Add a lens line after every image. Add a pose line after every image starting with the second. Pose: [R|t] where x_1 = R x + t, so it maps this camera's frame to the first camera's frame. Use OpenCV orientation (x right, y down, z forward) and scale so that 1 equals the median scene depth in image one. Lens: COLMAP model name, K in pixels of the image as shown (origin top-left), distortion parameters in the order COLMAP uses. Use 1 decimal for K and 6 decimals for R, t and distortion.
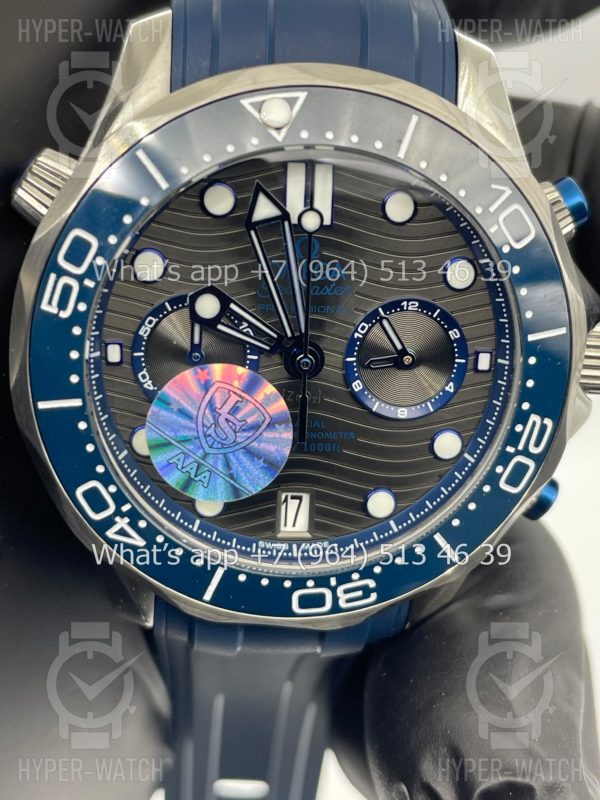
lens RADIAL K [[1272.6, 0, 300.0], [0, 1272.6, 400.0], [0, 0, 1]] dist [0.077106, -0.022957]
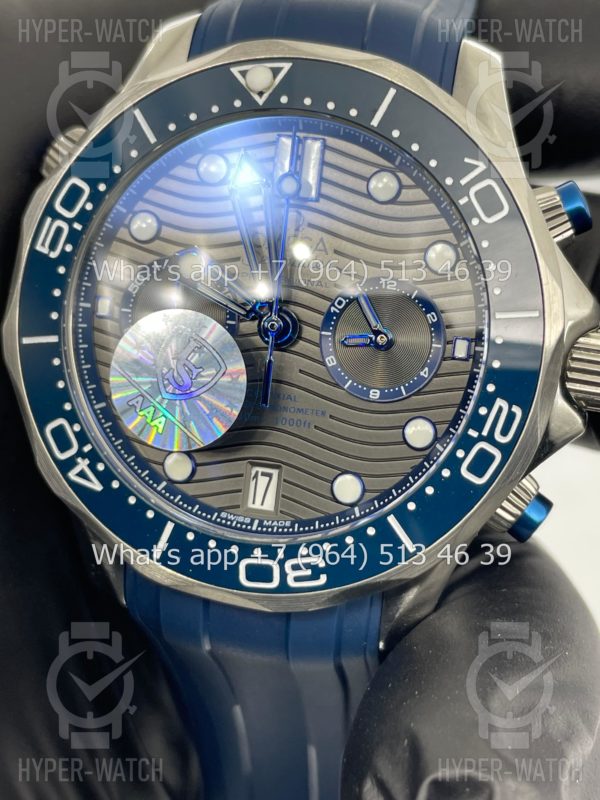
lens RADIAL K [[1272.6, 0, 300.0], [0, 1272.6, 400.0], [0, 0, 1]] dist [0.077106, -0.022957]
pose [[0.961343, 0.078974, -0.263785, 0.294793], [-0.139112, 0.966037, -0.217760, 0.244950], [0.237629, 0.246038, 0.939680, 0.062433]]
